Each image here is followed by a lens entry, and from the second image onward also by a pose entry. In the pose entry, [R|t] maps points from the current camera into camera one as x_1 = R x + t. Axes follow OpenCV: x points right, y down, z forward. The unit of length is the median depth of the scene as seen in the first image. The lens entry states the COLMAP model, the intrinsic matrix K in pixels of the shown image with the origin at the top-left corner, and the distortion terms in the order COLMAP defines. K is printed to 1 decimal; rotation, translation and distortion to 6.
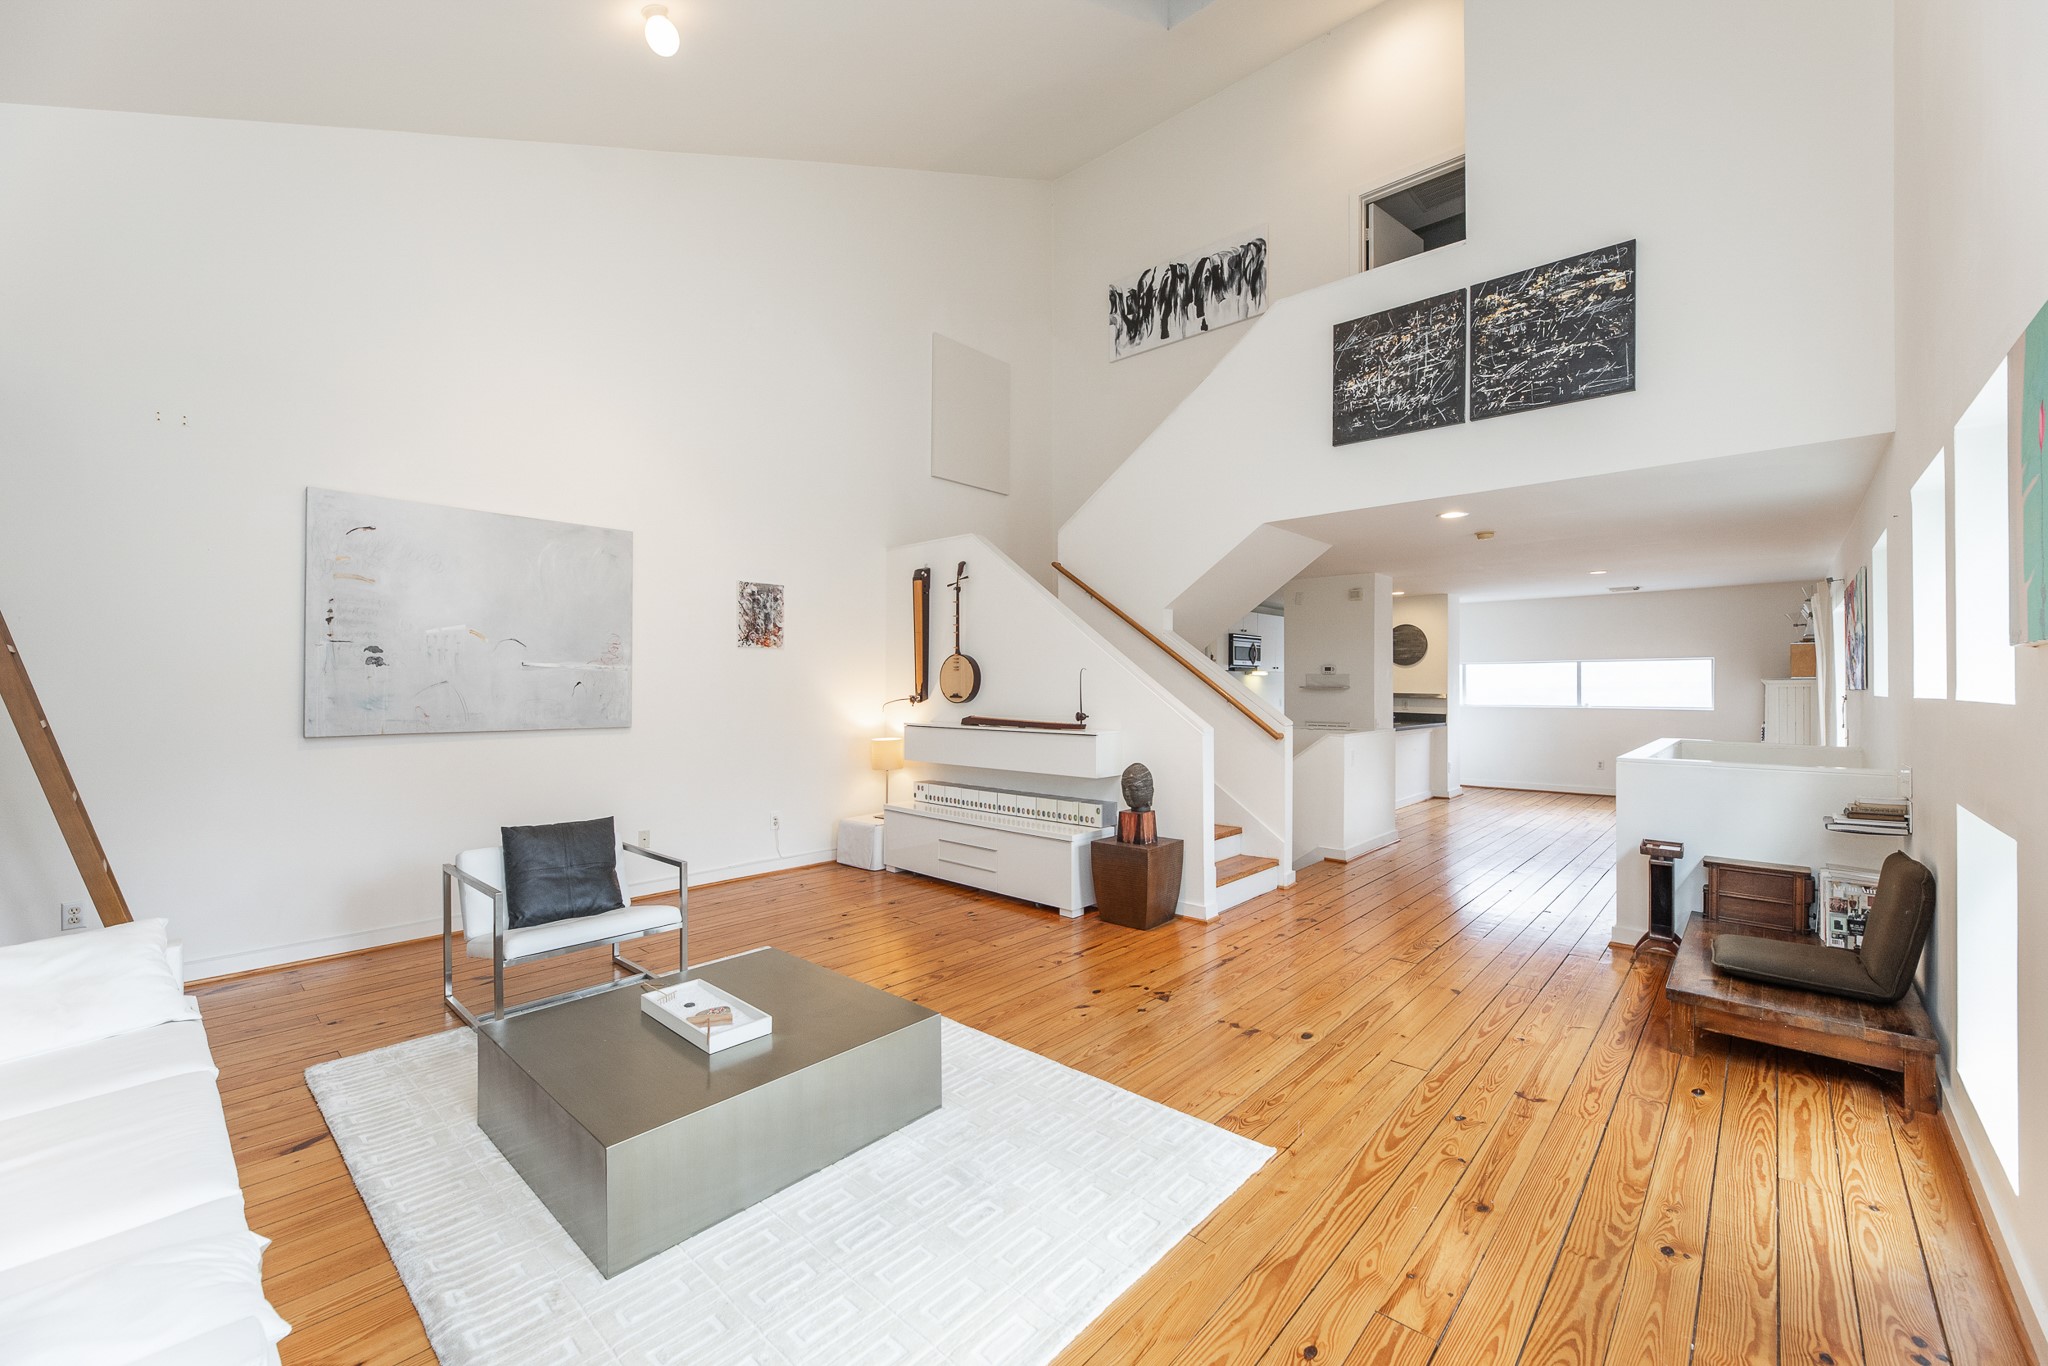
lens RADIAL K [[808.4, 0, 993.4], [0, 808.4, 684.7], [0, 0, 1]] dist [-0.004308, 0.000512]
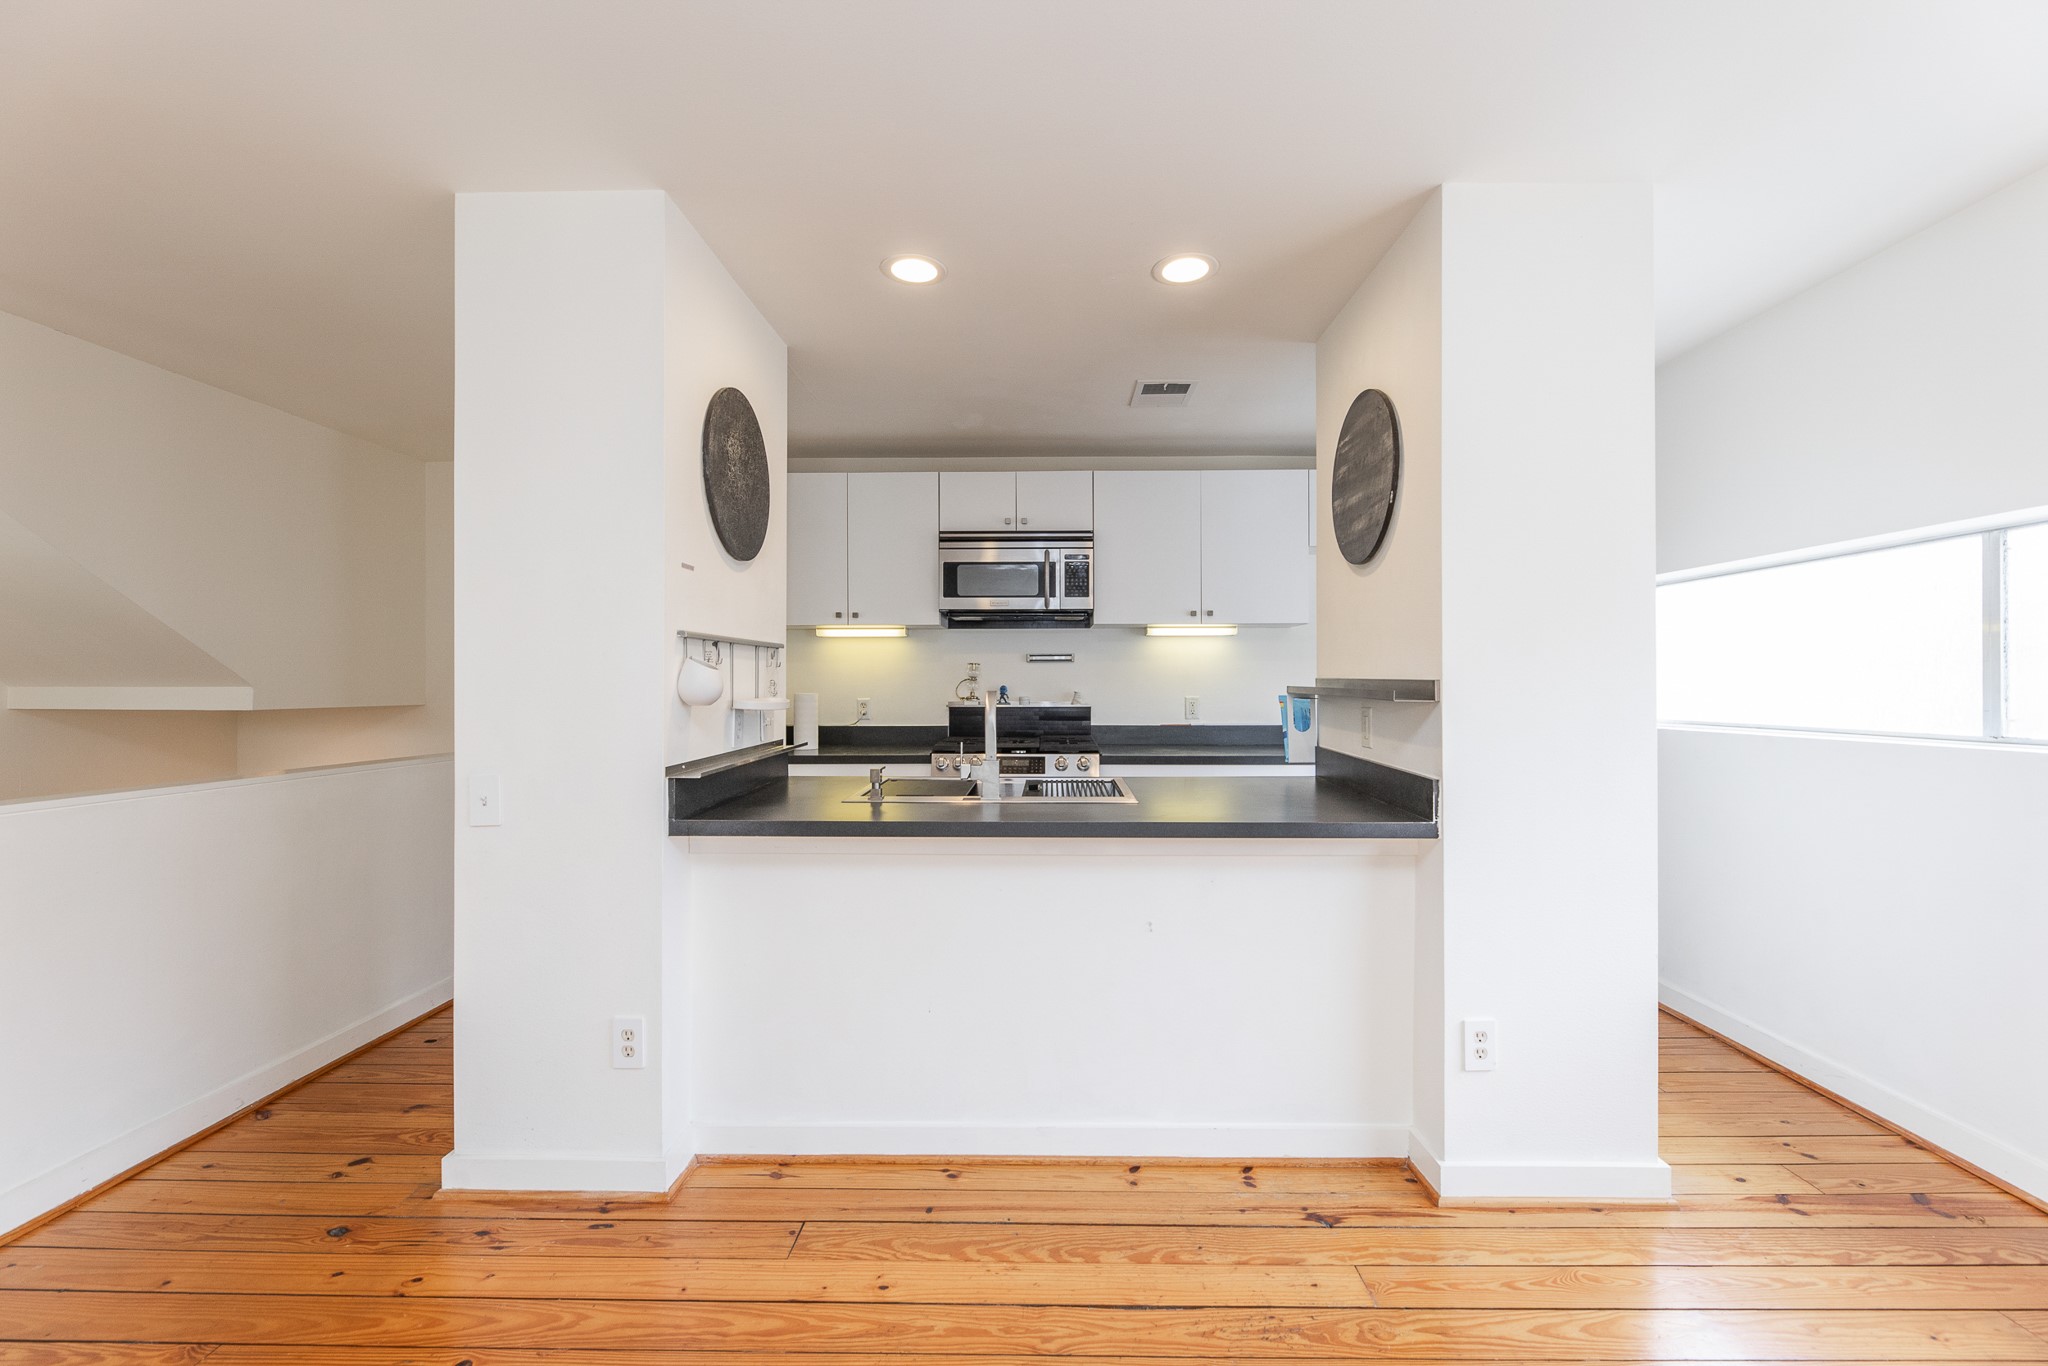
lens RADIAL K [[808.4, 0, 1039.6], [0, 808.4, 685.5], [0, 0, 1]] dist [-0.004308, 0.000512]
pose [[0.686944, -0.007820, -0.726668, 1.258419], [0.010191, 0.999947, -0.001128, 0.026990], [0.726639, -0.006630, 0.686987, 1.553680]]
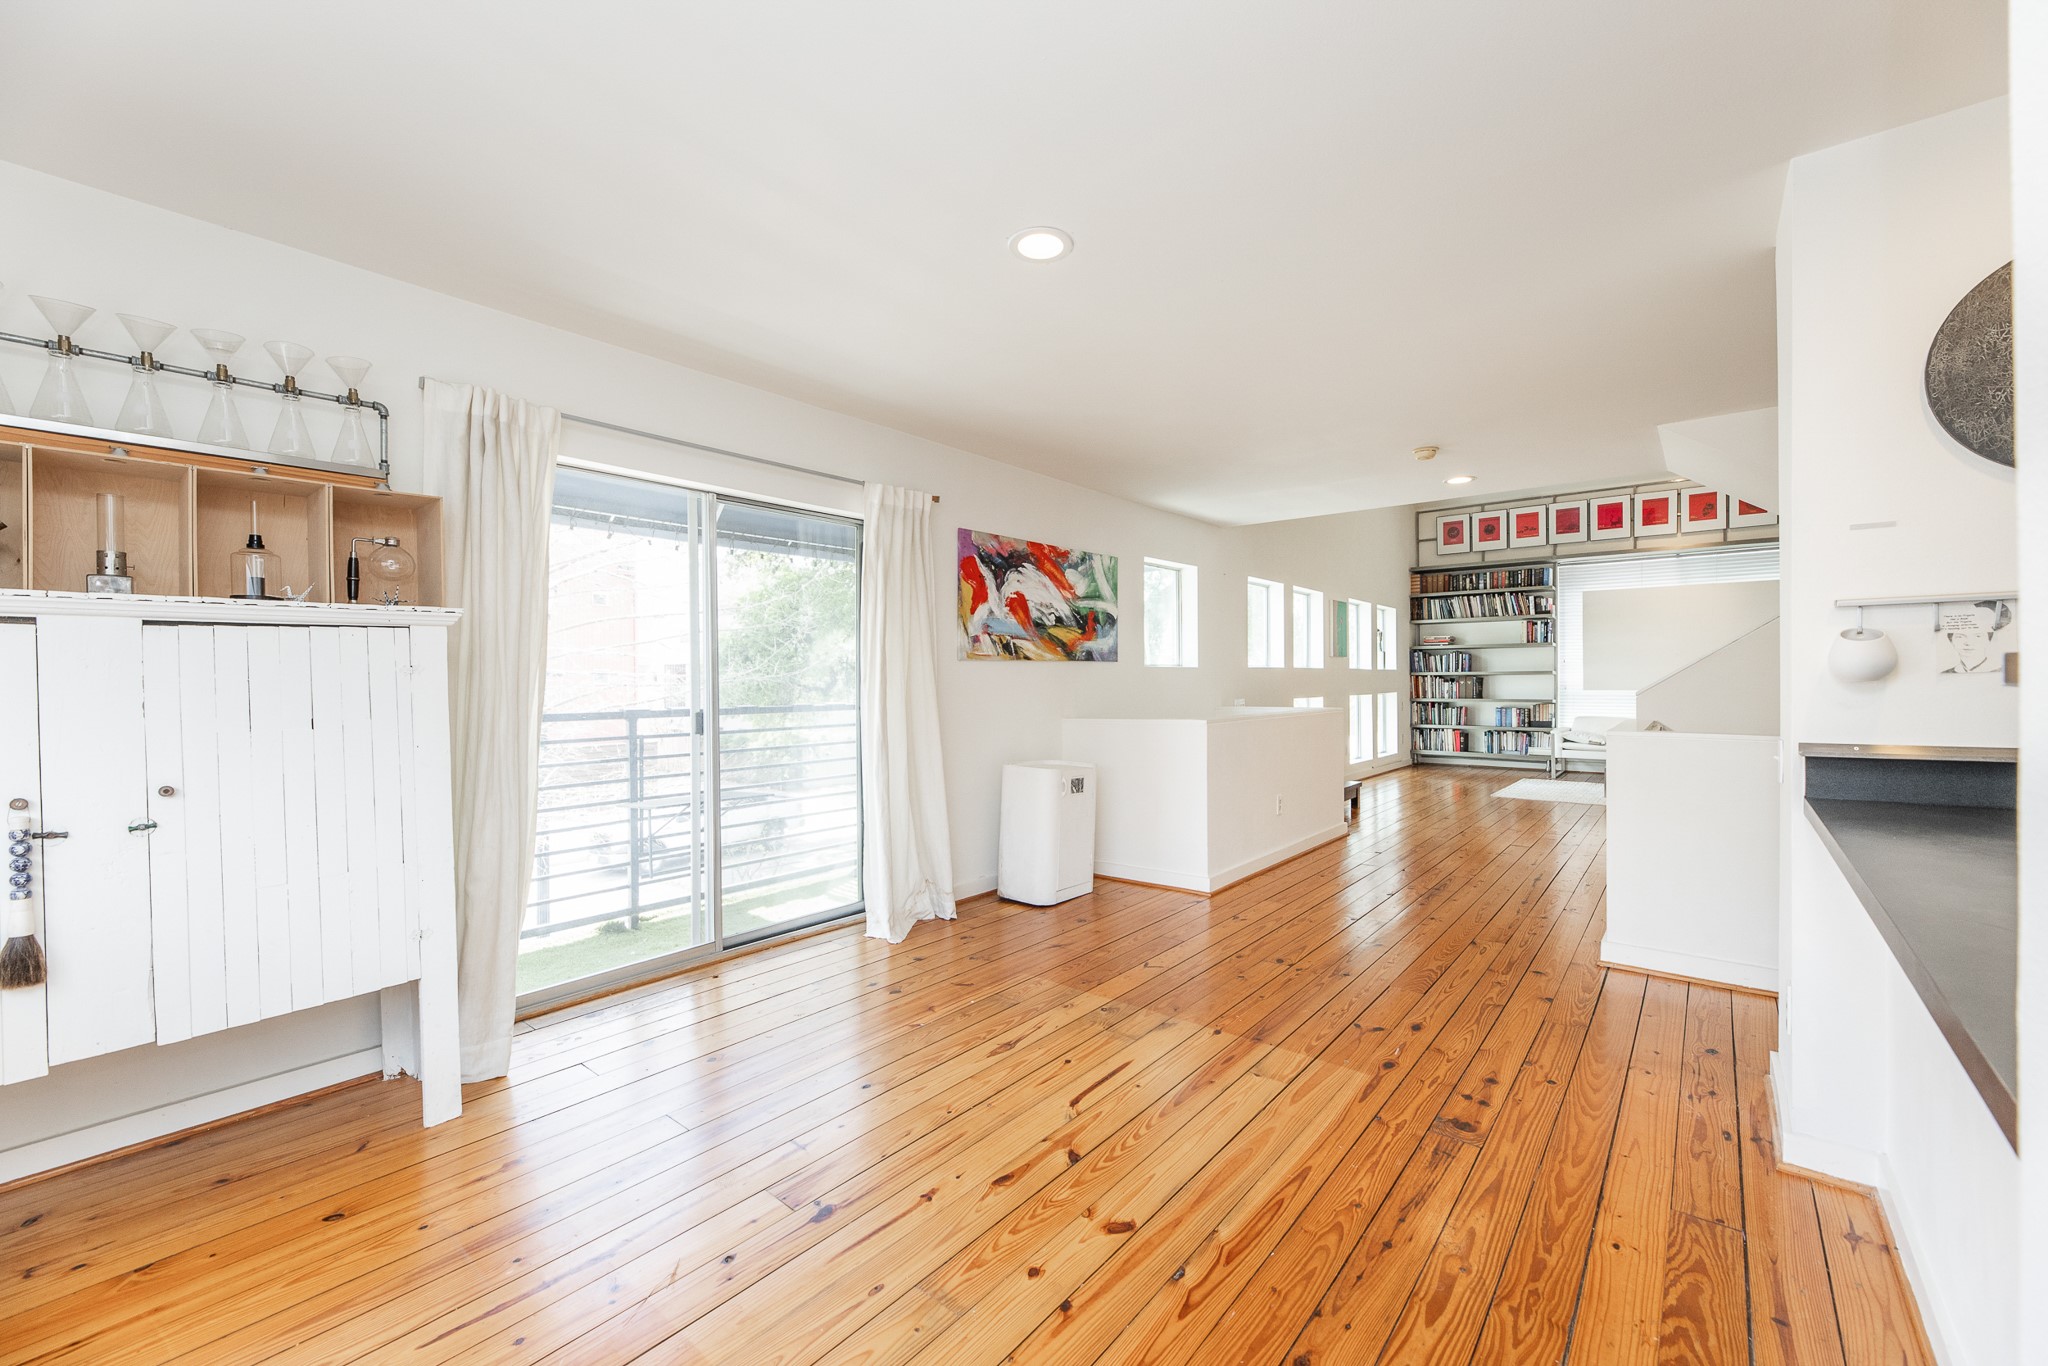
lens RADIAL K [[808.4, 0, 1003.9], [0, 808.4, 687.8], [0, 0, 1]] dist [-0.004308, 0.000512]
pose [[-0.999042, 0.002472, -0.043698, 1.239827], [0.002258, 0.999985, 0.004950, 0.038777], [0.043710, 0.004846, -0.999033, 2.100973]]
